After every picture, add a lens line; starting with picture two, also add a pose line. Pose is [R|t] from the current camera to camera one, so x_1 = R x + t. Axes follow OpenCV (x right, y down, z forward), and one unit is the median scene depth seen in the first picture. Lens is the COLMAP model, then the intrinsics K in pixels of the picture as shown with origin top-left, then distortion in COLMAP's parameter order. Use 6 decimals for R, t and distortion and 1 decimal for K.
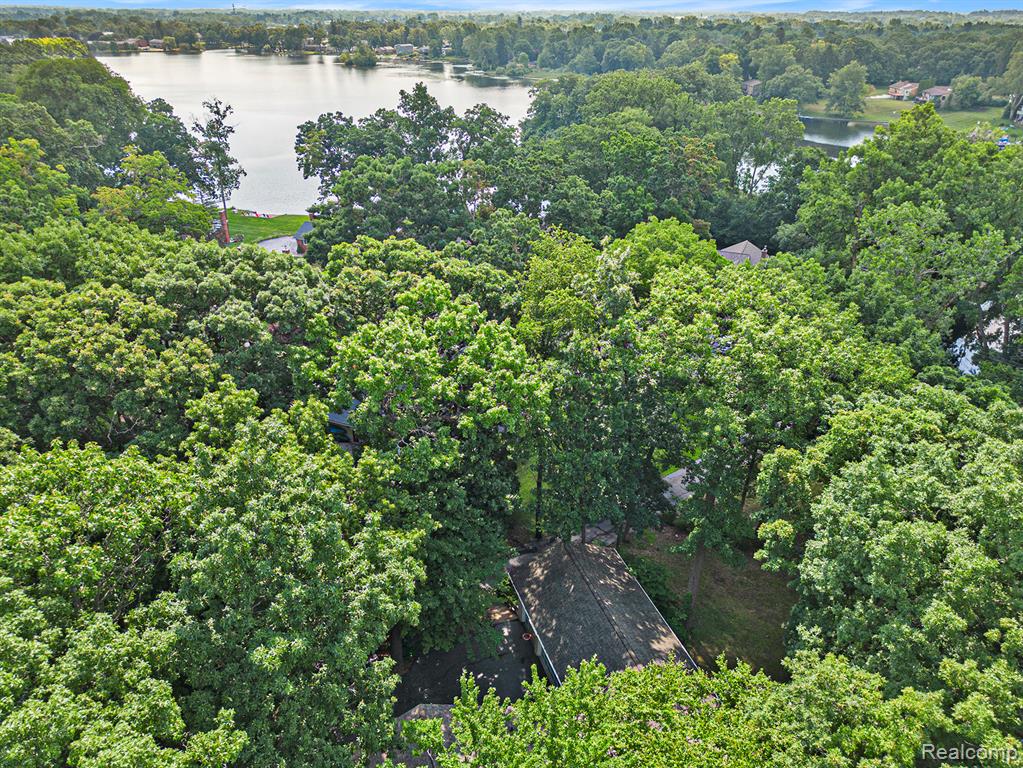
lens RADIAL K [[827.3, 0, 539.7], [0, 827.3, 388.1], [0, 0, 1]] dist [0.232757, -0.339103]
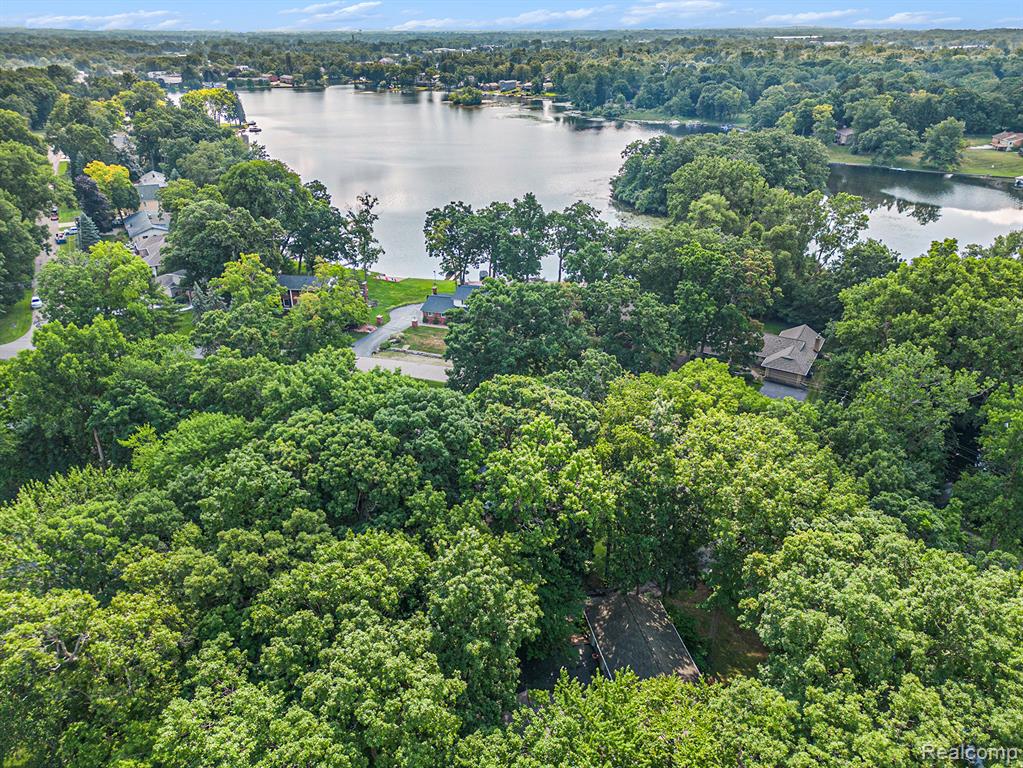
lens RADIAL K [[708.3, 0, 511.5], [0, 708.3, 384.0], [0, 0, 1]] dist [0.082123, -0.000754]
pose [[0.987993, 0.042016, -0.148677, 0.008599], [-0.053231, 0.995963, -0.072275, -0.107971], [0.145040, 0.079322, 0.986241, -0.396156]]
